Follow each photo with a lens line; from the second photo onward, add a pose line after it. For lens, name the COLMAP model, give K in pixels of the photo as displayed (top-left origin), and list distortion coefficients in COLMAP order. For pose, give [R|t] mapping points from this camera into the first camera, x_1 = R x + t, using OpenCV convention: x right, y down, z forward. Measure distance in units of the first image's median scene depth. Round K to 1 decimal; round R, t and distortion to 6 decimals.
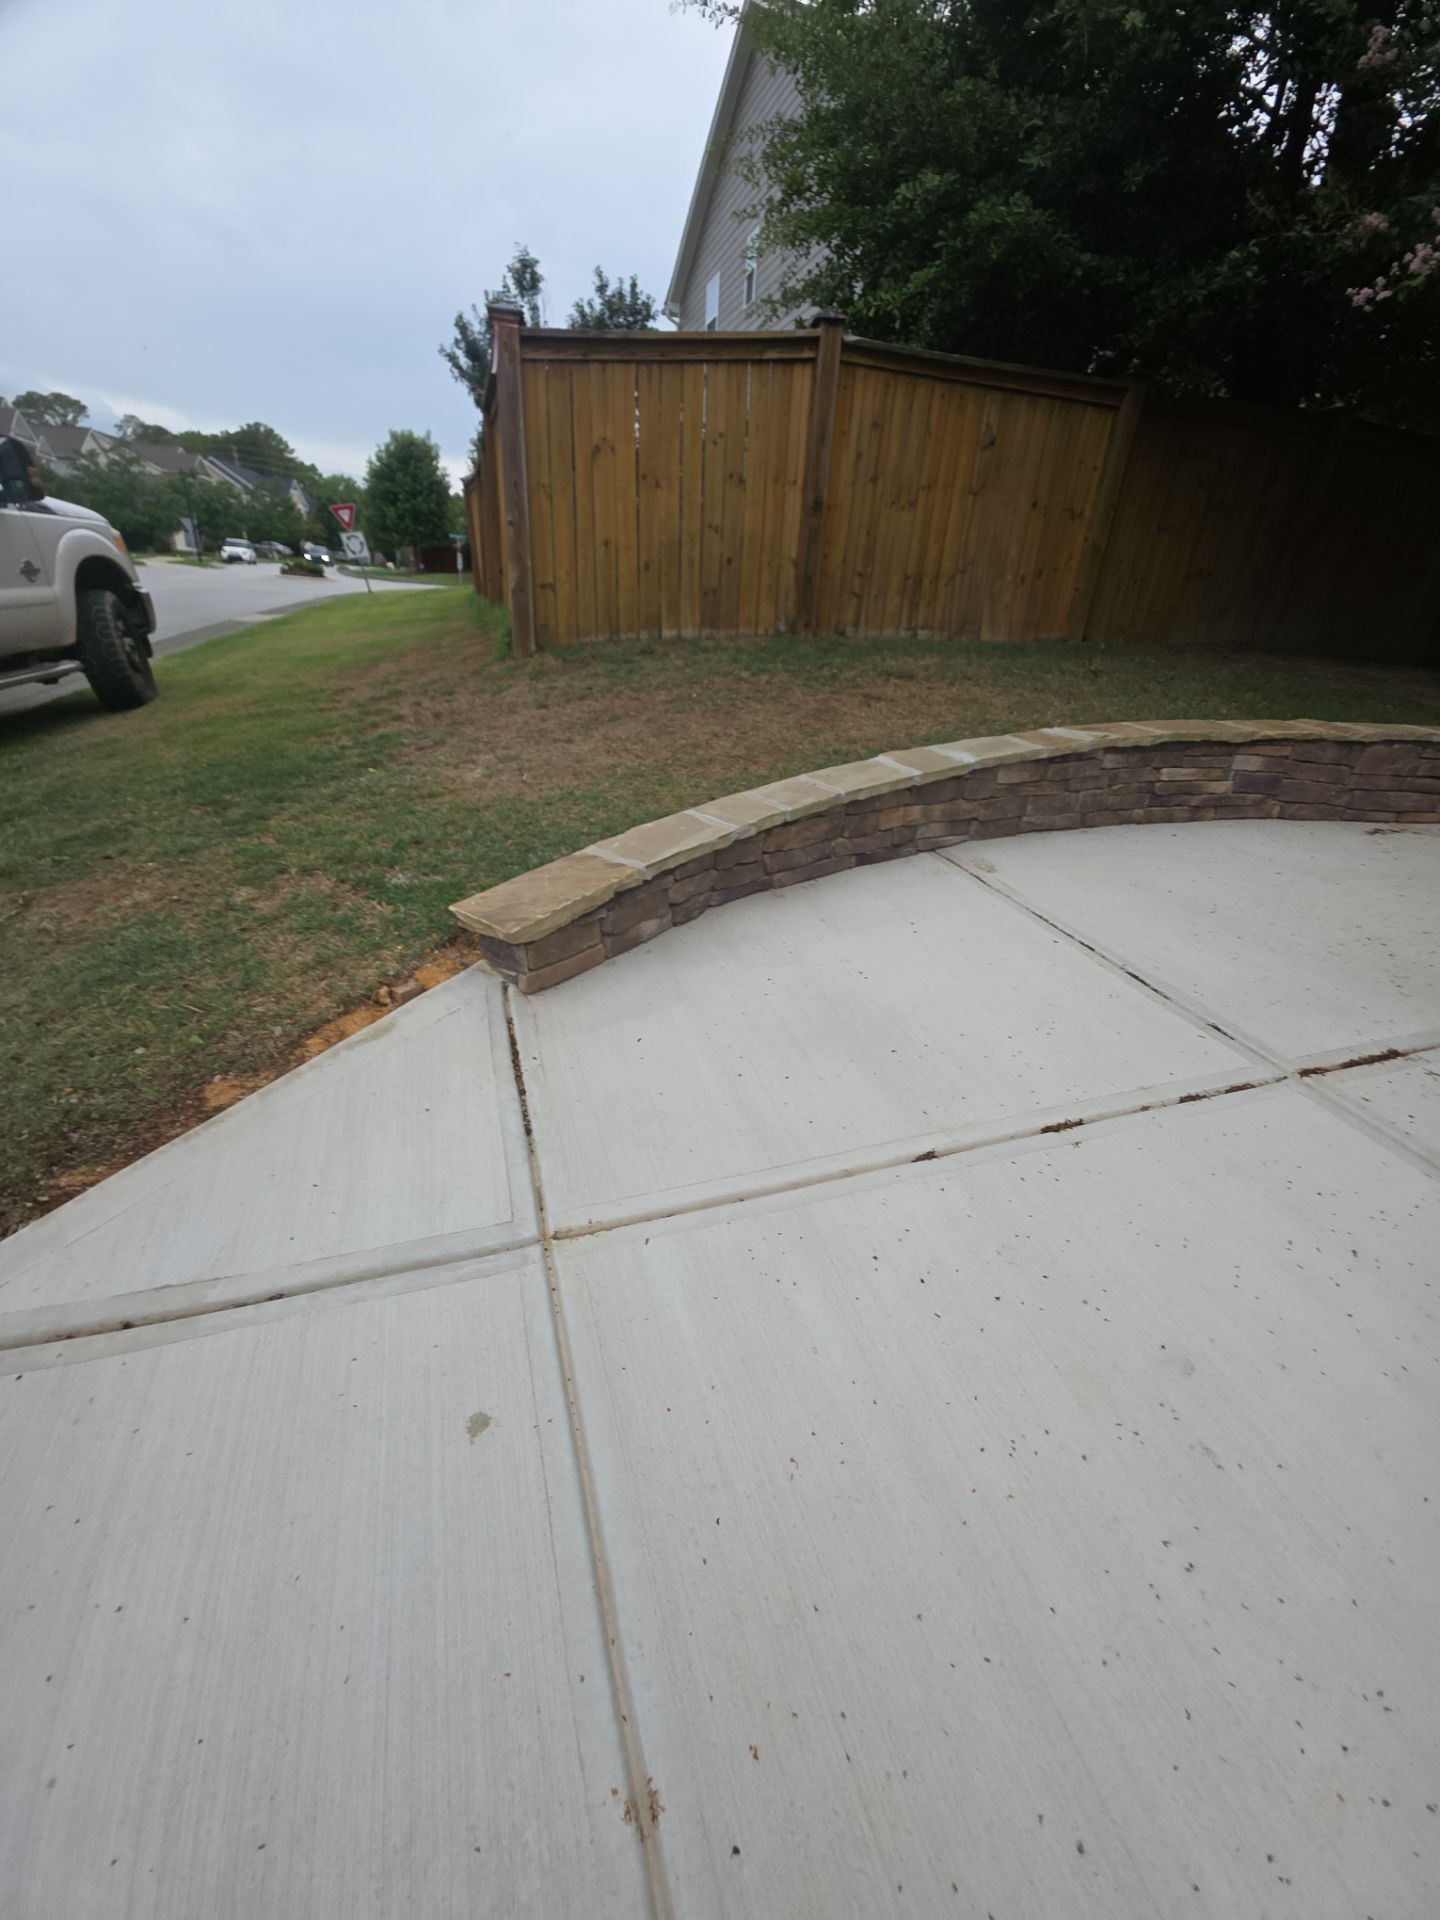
lens RADIAL K [[763.4, 0, 716.1], [0, 763.4, 959.5], [0, 0, 1]] dist [0.011872, -0.006499]
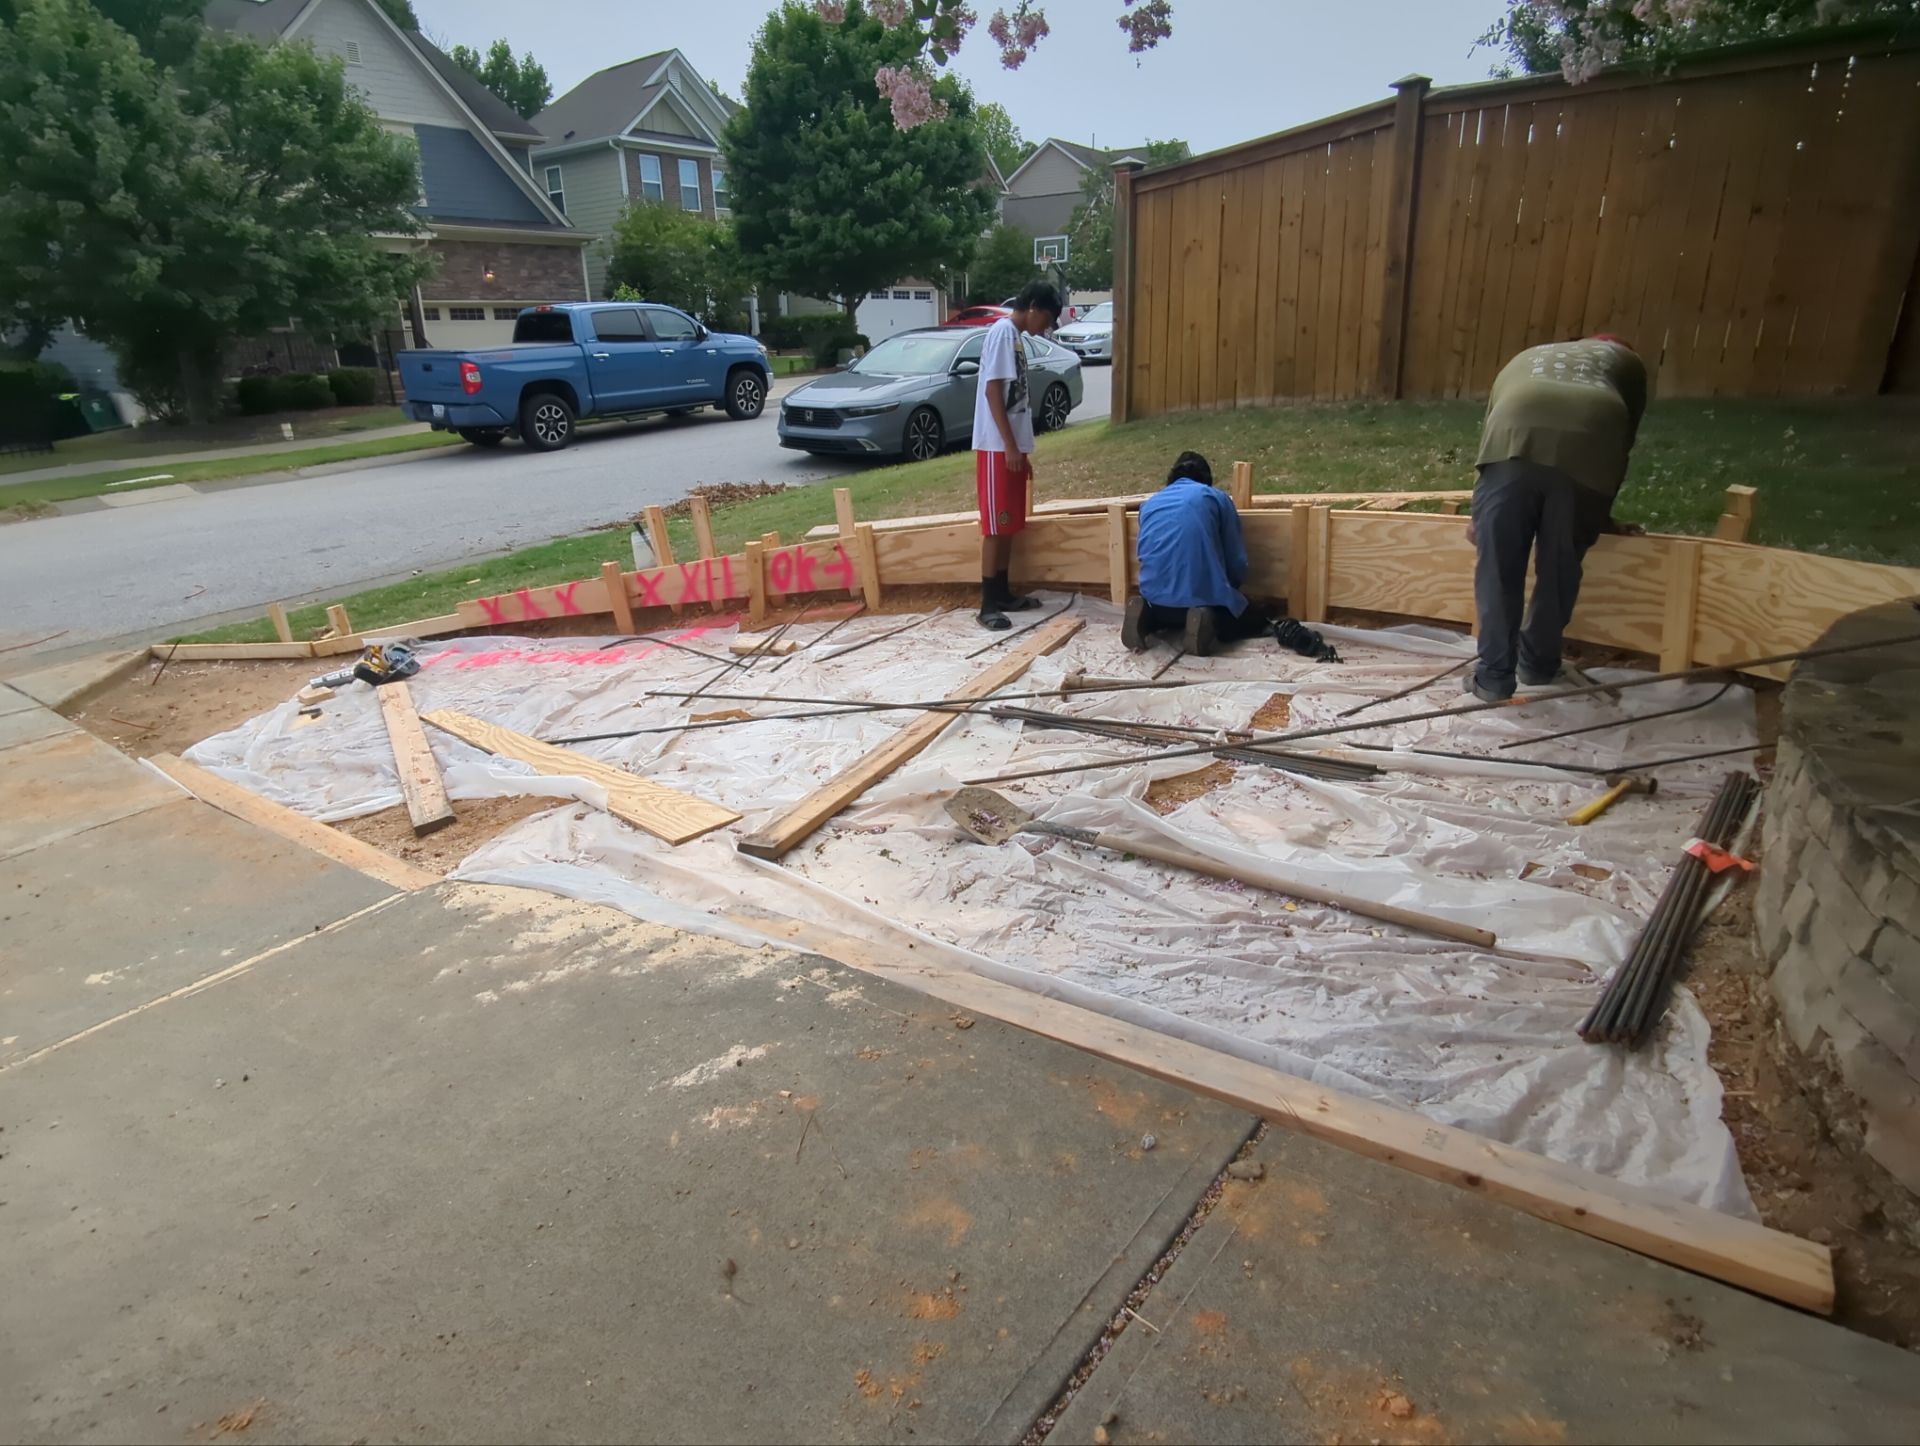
lens RADIAL K [[1060.5, 0, 952.2], [0, 1060.5, 731.4], [0, 0, 1]] dist [-0.003065, 0.003359]
pose [[0.548274, 0.227429, -0.804780, 1.019010], [-0.292438, 0.953698, 0.070283, 0.011493], [0.783502, 0.196814, 0.589397, -0.064348]]
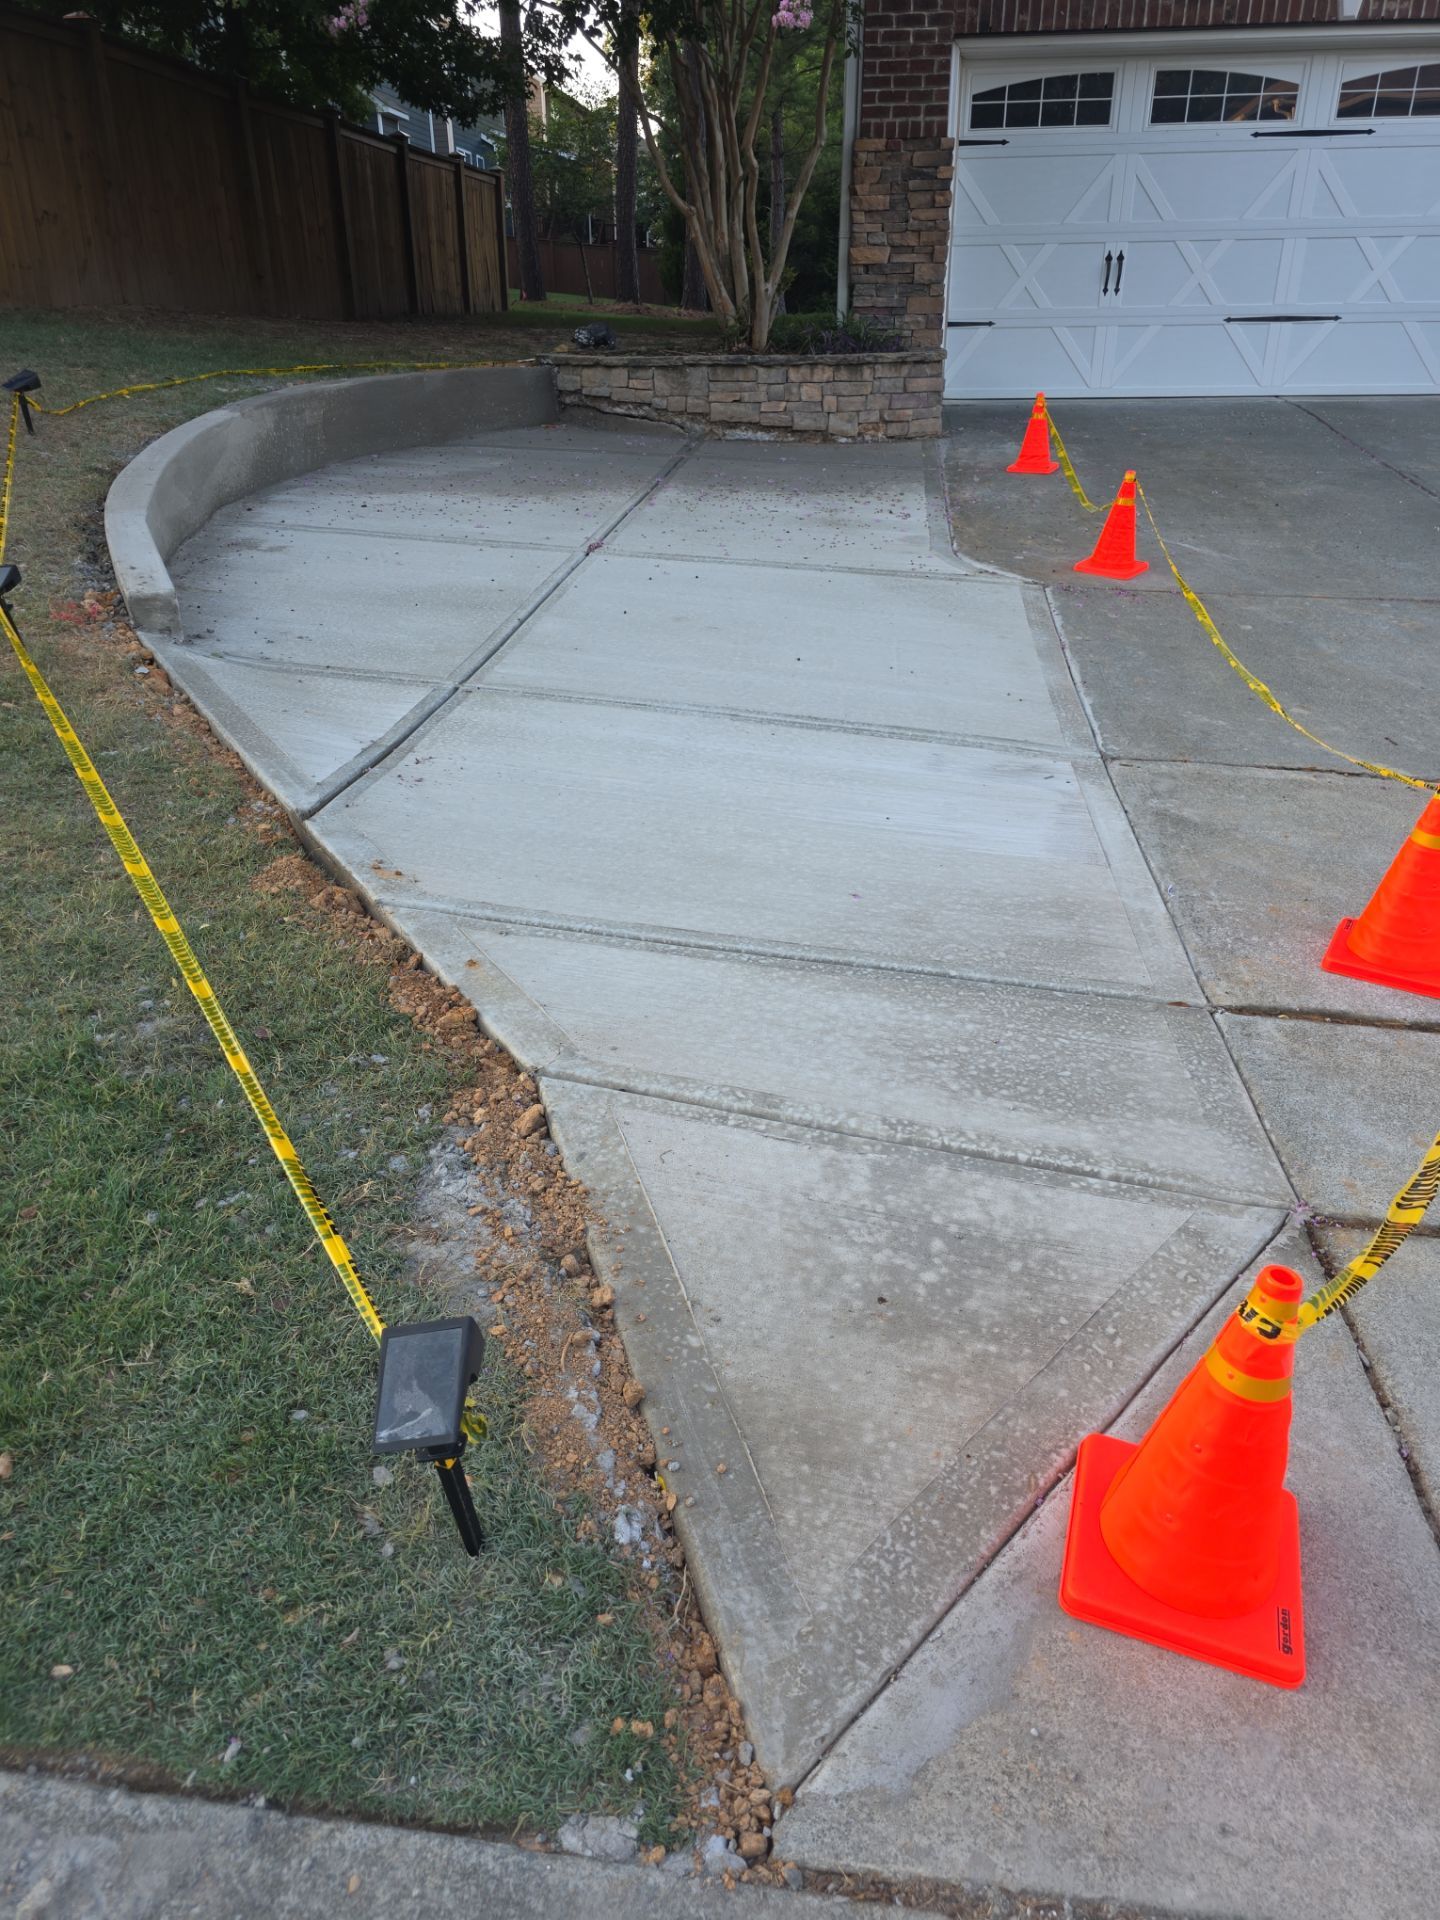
lens RADIAL K [[1301.9, 0, 714.9], [0, 1301.9, 977.4], [0, 0, 1]] dist [0.031976, -0.023109]
pose [[0.417826, -0.464046, 0.781078, -0.679964], [0.404441, 0.864839, 0.297459, 0.081952], [-0.813541, 0.191614, 0.549031, -0.234749]]
